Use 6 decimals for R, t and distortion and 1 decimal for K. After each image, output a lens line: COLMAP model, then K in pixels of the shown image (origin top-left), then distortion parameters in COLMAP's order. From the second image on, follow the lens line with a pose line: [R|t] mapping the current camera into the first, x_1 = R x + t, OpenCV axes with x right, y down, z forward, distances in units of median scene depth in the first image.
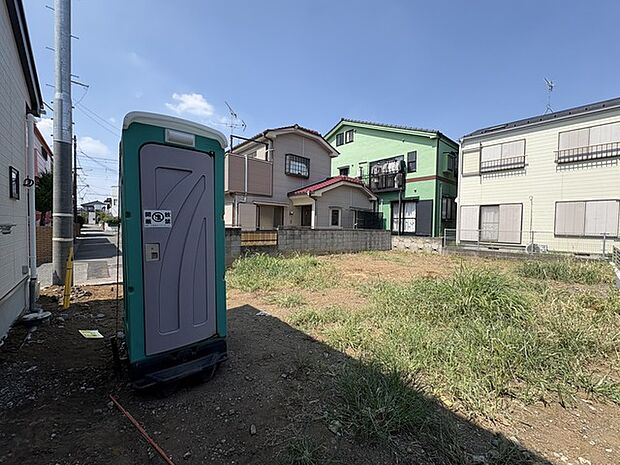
lens RADIAL K [[247.1, 0, 310.3], [0, 247.1, 232.9], [0, 0, 1]] dist [0.003187, -0.000628]
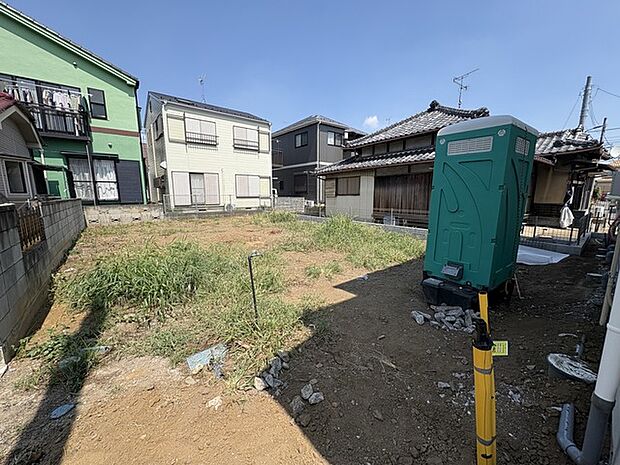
lens RADIAL K [[247.1, 0, 310.1], [0, 247.1, 232.0], [0, 0, 1]] dist [0.003187, -0.000628]
pose [[0.046269, -0.172854, 0.983860, -0.392819], [0.034329, 0.984608, 0.171371, -0.018191], [-0.998339, 0.025846, 0.051490, 0.377374]]
